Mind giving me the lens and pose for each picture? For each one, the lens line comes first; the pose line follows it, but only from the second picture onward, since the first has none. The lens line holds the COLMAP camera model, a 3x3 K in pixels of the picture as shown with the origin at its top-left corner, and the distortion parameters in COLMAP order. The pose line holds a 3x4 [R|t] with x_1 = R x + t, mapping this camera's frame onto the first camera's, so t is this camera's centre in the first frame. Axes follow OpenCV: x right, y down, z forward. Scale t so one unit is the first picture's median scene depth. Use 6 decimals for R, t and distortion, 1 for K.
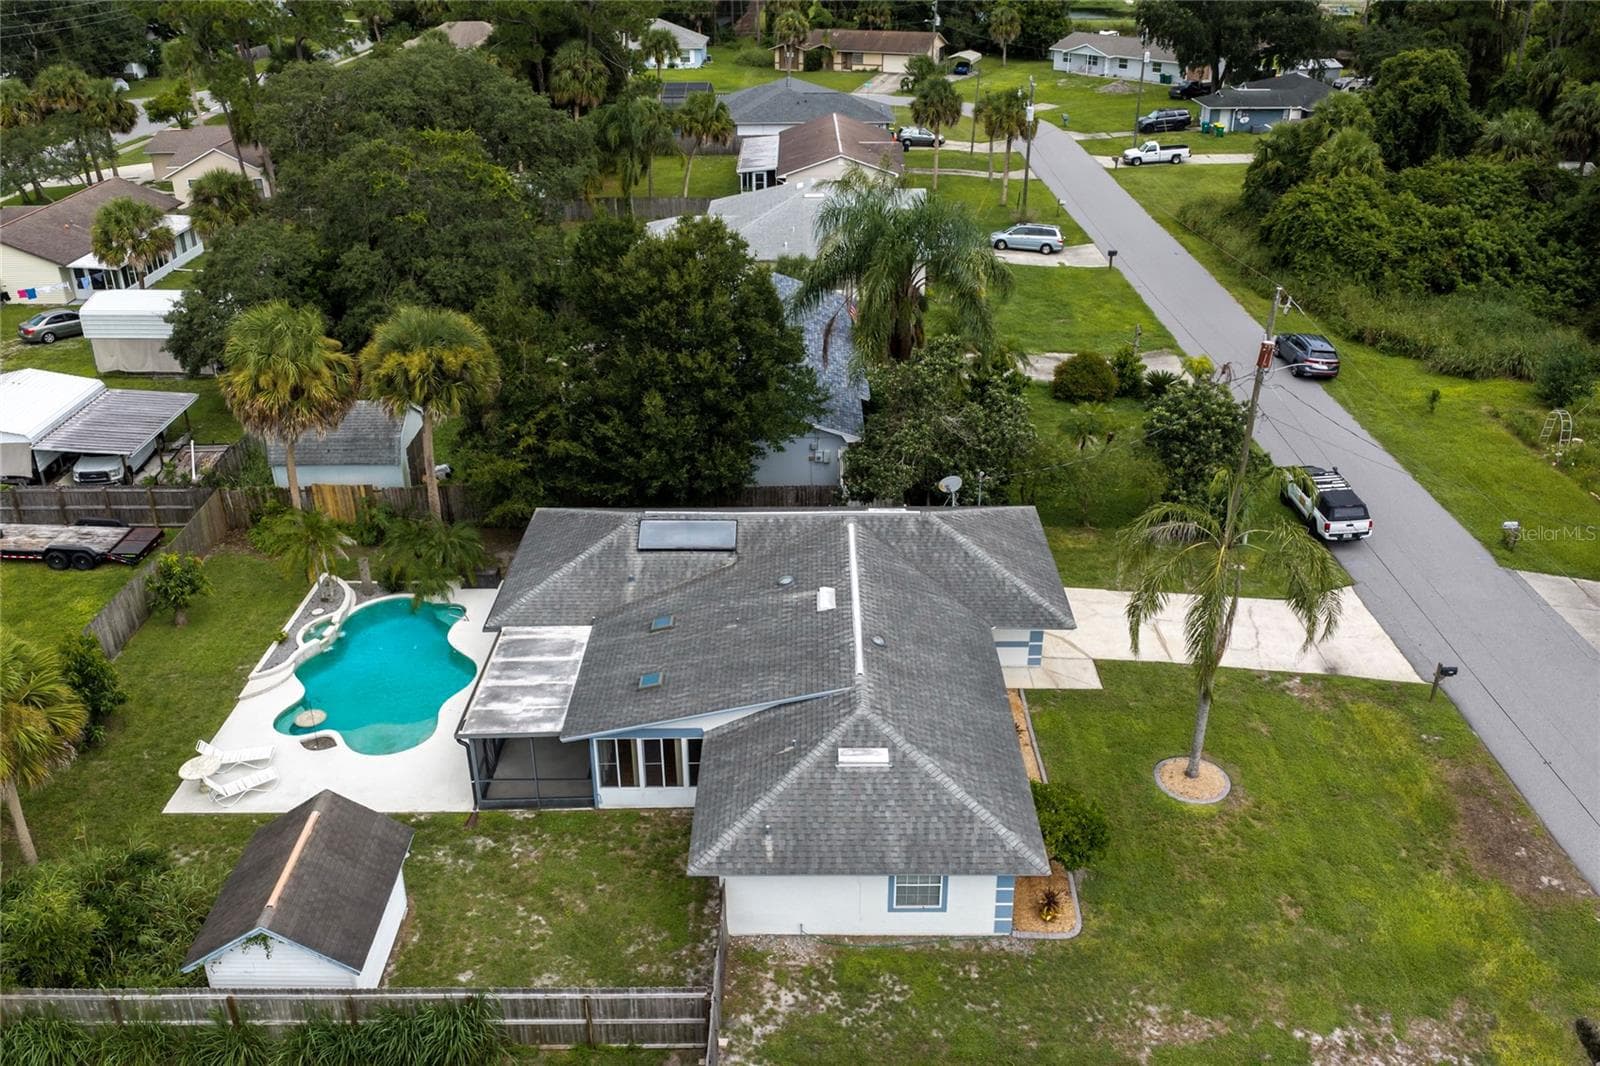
lens RADIAL K [[1338.5, 0, 807.7], [0, 1338.5, 532.1], [0, 0, 1]] dist [-0.007895, -0.008833]
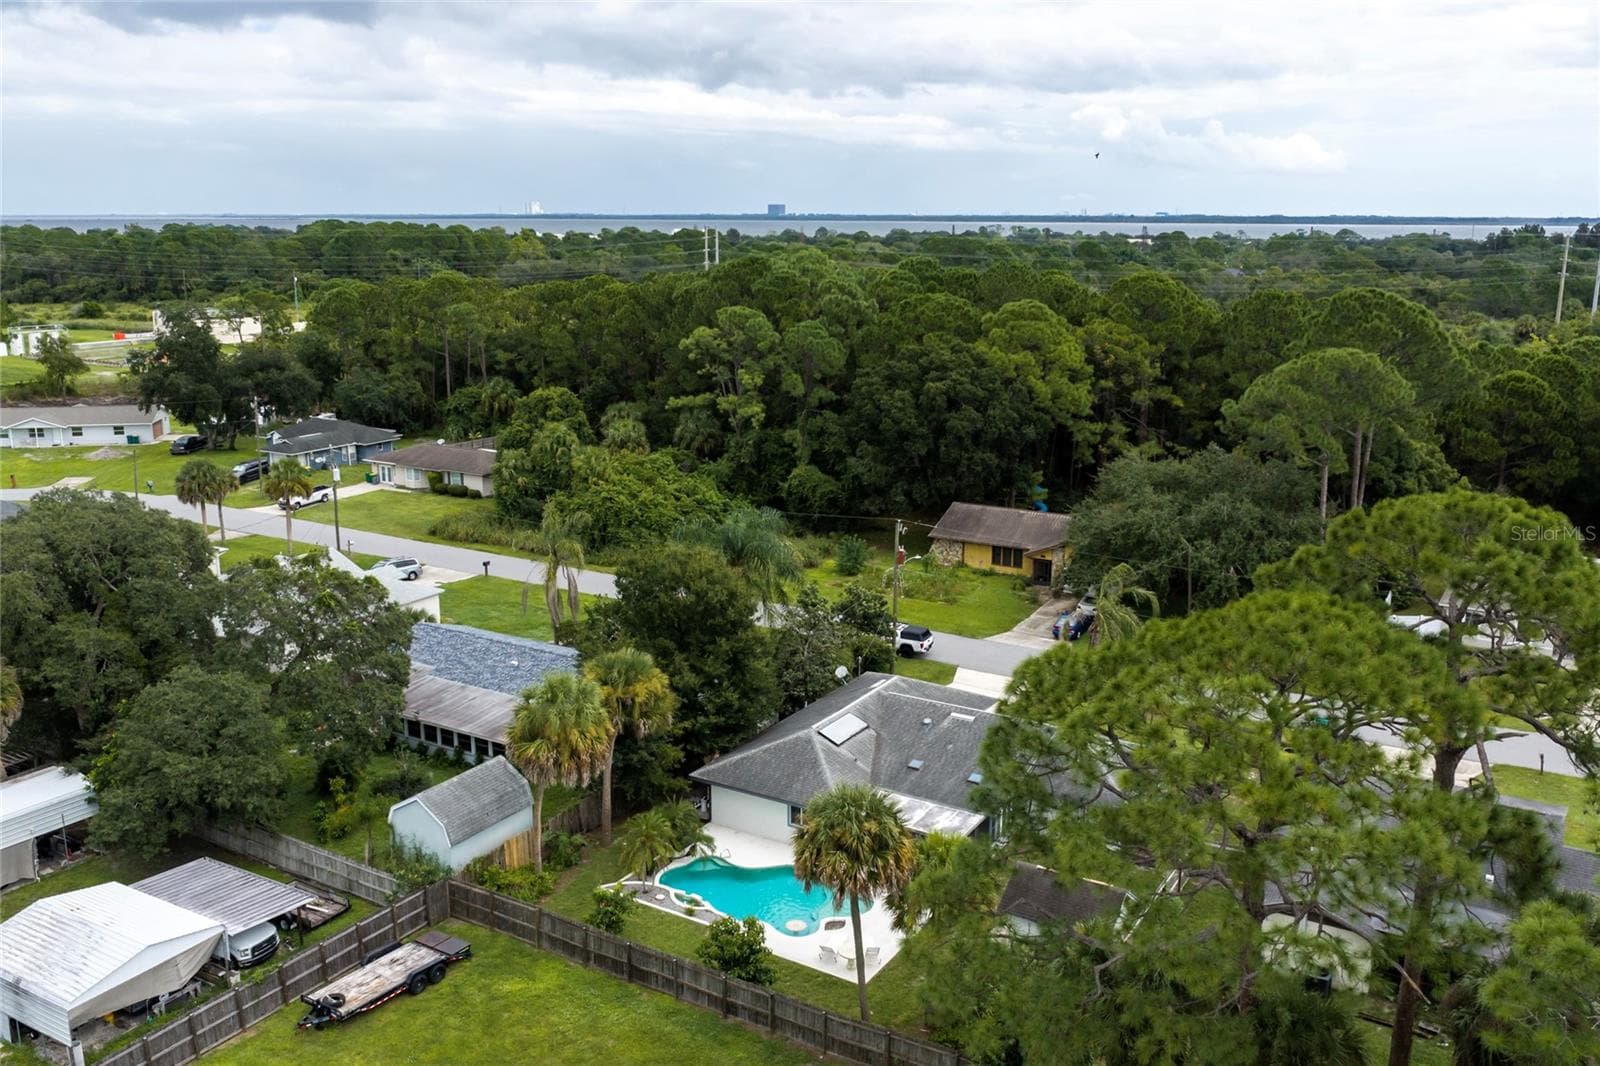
lens RADIAL K [[1338.5, 0, 807.7], [0, 1338.5, 532.1], [0, 0, 1]] dist [-0.007895, -0.008833]
pose [[0.519320, -0.187774, 0.833695, -1.339676], [0.370687, 0.928503, -0.021778, -0.188232], [-0.769999, 0.320350, 0.551795, 0.099093]]
